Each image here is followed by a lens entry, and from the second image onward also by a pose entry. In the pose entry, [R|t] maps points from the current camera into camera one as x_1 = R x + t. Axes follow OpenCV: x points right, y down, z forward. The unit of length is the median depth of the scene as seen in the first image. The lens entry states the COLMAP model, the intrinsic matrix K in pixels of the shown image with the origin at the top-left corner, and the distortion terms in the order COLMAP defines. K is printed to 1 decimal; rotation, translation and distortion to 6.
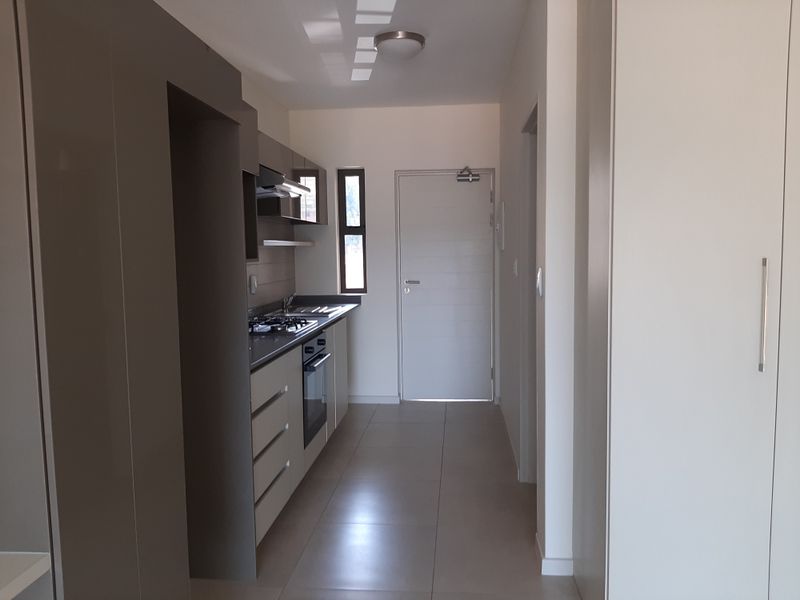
lens RADIAL K [[629.0, 0, 400.0], [0, 629.0, 300.0], [0, 0, 1]] dist [0.082854, 0.002740]
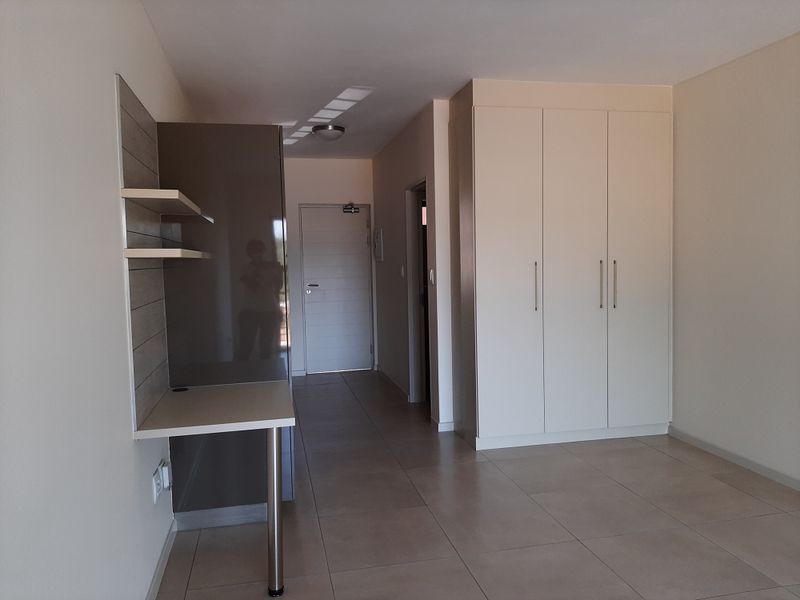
lens RADIAL K [[623.2, 0, 400.0], [0, 623.2, 300.0], [0, 0, 1]] dist [0.049495, -0.158583]
pose [[0.955969, -0.026265, 0.292290, -0.203668], [0.032566, 0.999330, -0.016712, 0.033403], [-0.291655, 0.025495, 0.956184, -0.361208]]
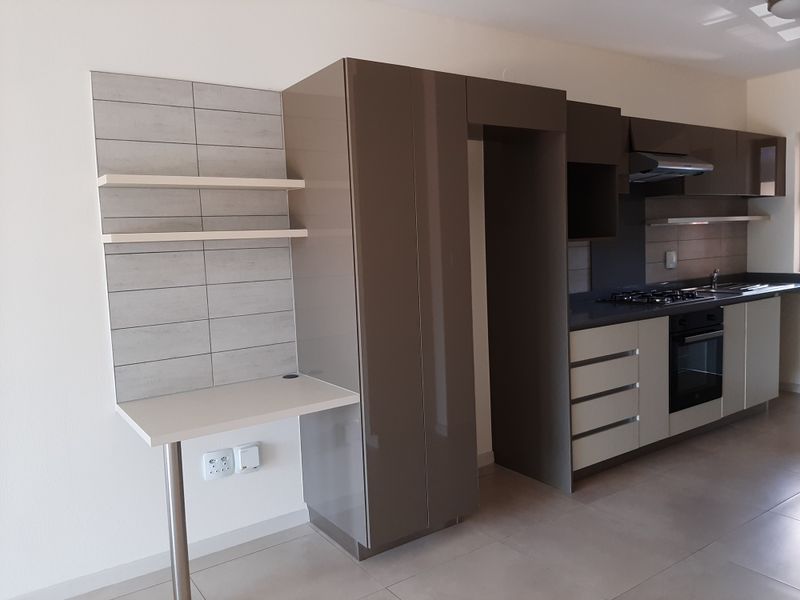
lens RADIAL K [[609.5, 0, 400.0], [0, 609.5, 300.0], [0, 0, 1]] dist [0.071255, -0.144338]
pose [[0.634046, 0.062157, -0.770793, 0.233808], [-0.031435, 0.998012, 0.054621, 0.000728], [0.772656, -0.010403, 0.634739, -0.005585]]
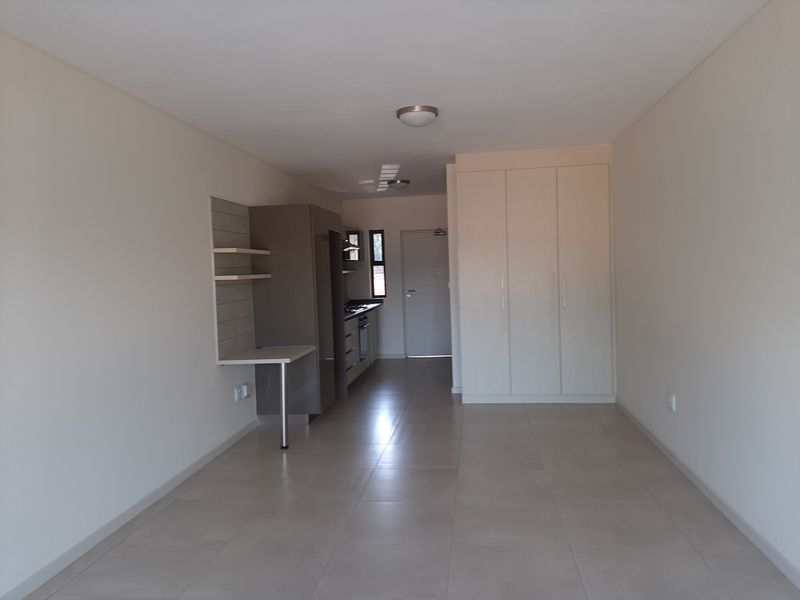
lens RADIAL K [[609.5, 0, 400.0], [0, 609.5, 300.0], [0, 0, 1]] dist [0.071255, -0.144338]
pose [[0.999301, -0.019617, -0.031833, 0.044565], [0.018641, 0.999356, -0.030677, 0.053321], [0.032414, 0.030062, 0.999022, -0.794213]]
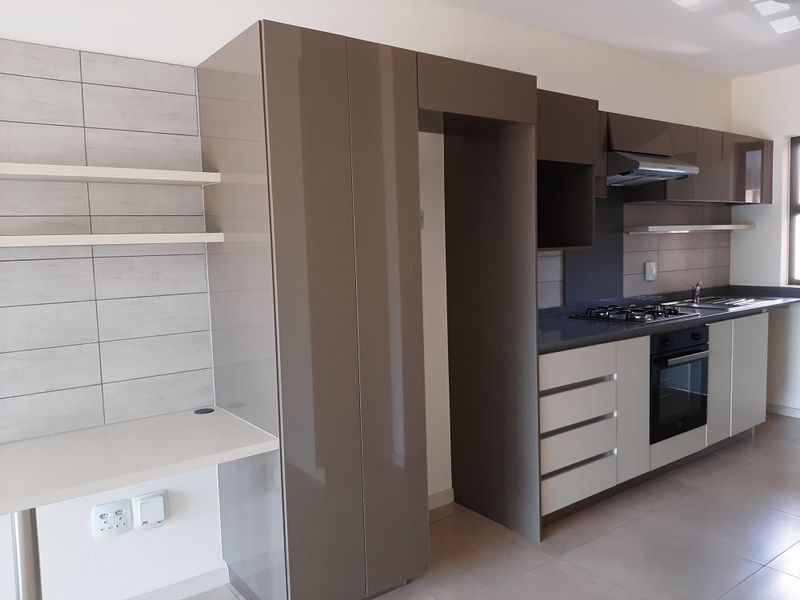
lens RADIAL K [[609.5, 0, 400.0], [0, 609.5, 300.0], [0, 0, 1]] dist [0.071255, -0.144338]
pose [[0.663345, 0.061767, -0.745760, 0.184653], [-0.041434, 0.998090, 0.045812, -0.006367], [0.747166, 0.000511, 0.664637, 0.070040]]
